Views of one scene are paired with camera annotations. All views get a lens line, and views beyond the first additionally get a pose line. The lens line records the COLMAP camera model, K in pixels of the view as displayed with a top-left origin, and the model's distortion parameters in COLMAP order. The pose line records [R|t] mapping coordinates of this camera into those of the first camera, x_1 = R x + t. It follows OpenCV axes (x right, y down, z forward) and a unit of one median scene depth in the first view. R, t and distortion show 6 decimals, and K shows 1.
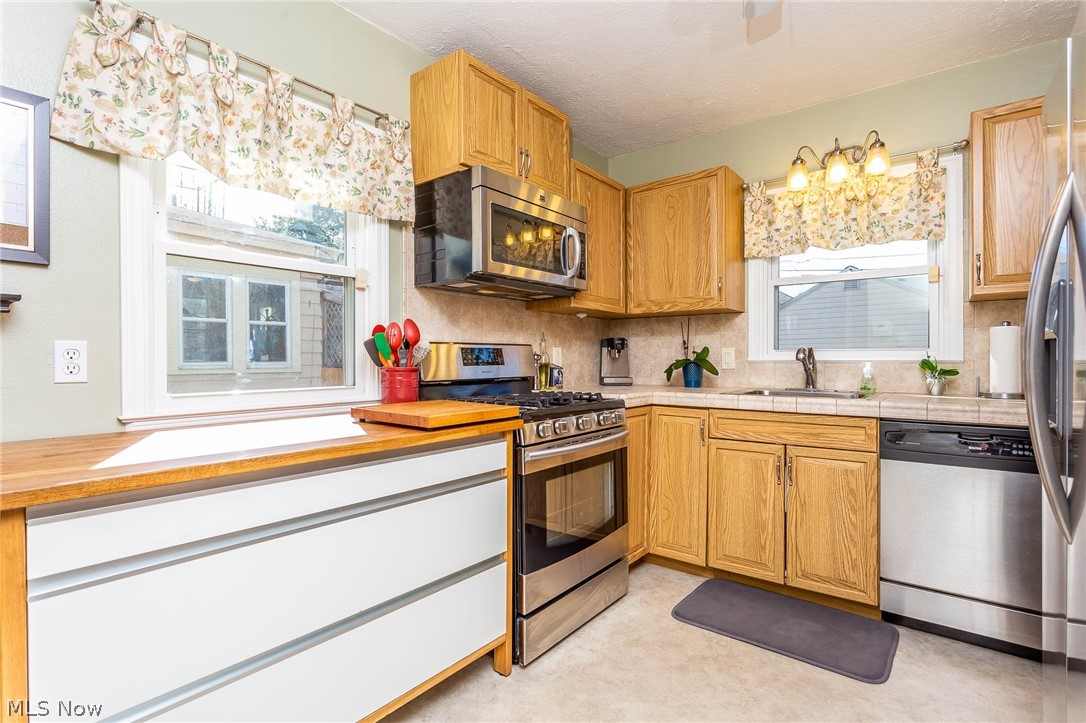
lens RADIAL K [[520.2, 0, 553.0], [0, 520.2, 359.7], [0, 0, 1]] dist [-0.019386, 0.000665]
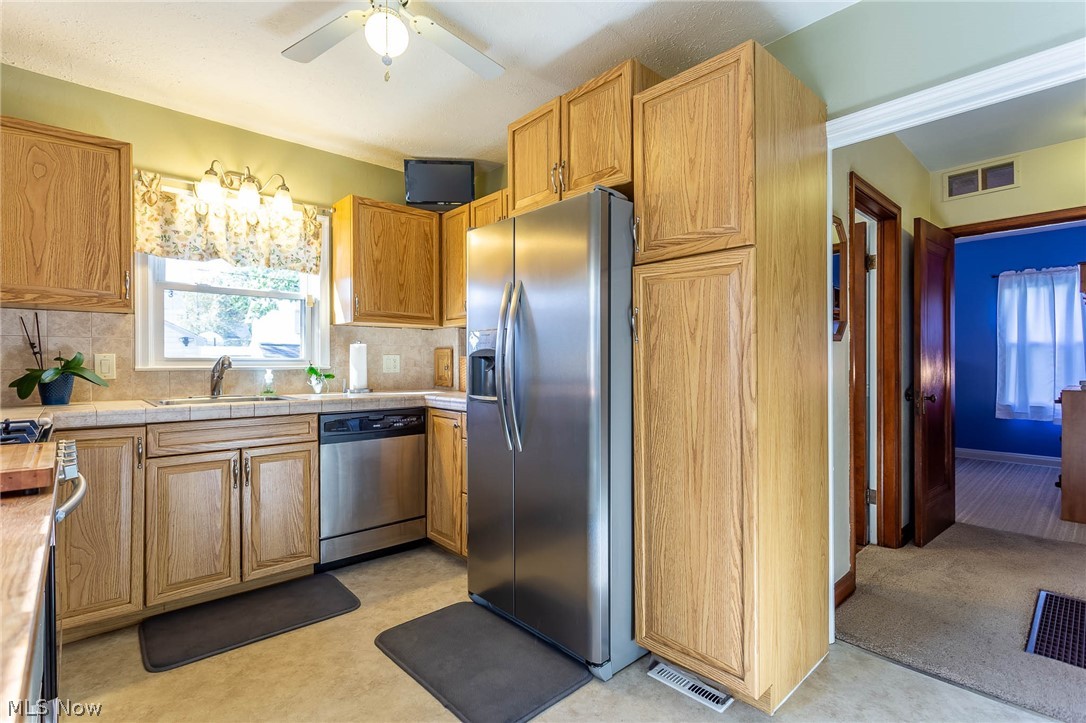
lens RADIAL K [[509.5, 0, 537.4], [0, 509.5, 361.1], [0, 0, 1]] dist [-0.002135, 0.000929]
pose [[0.179527, 0.004585, 0.983742, -0.436420], [0.003599, 0.999979, -0.005318, -0.005628], [-0.983747, 0.004495, 0.179506, 0.210439]]
